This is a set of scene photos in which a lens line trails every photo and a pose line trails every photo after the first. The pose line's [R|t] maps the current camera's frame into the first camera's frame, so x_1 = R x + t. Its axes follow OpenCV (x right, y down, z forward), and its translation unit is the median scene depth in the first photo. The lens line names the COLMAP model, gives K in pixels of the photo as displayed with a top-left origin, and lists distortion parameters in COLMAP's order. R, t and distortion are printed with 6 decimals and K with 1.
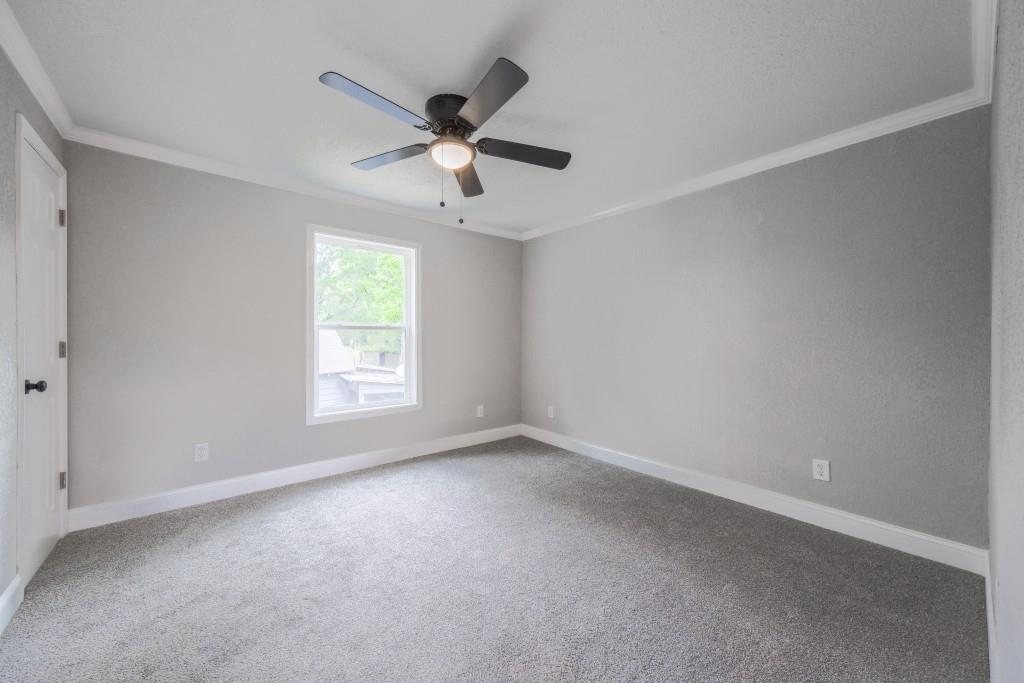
lens RADIAL K [[386.7, 0, 515.8], [0, 386.7, 338.2], [0, 0, 1]] dist [0.003058, 0.000318]
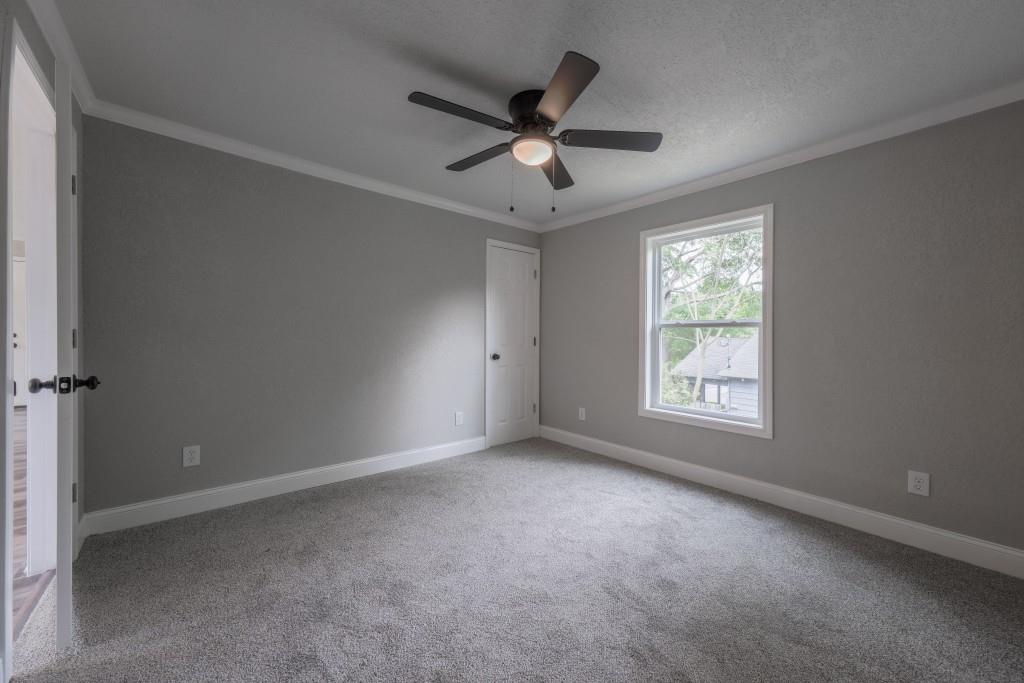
lens RADIAL K [[386.7, 0, 515.8], [0, 386.7, 338.2], [0, 0, 1]] dist [0.003058, 0.000318]
pose [[0.003242, 0.008568, -0.999958, 0.628969], [-0.008158, 0.999930, 0.008541, -0.002516], [0.999961, 0.008130, 0.003312, 0.712532]]
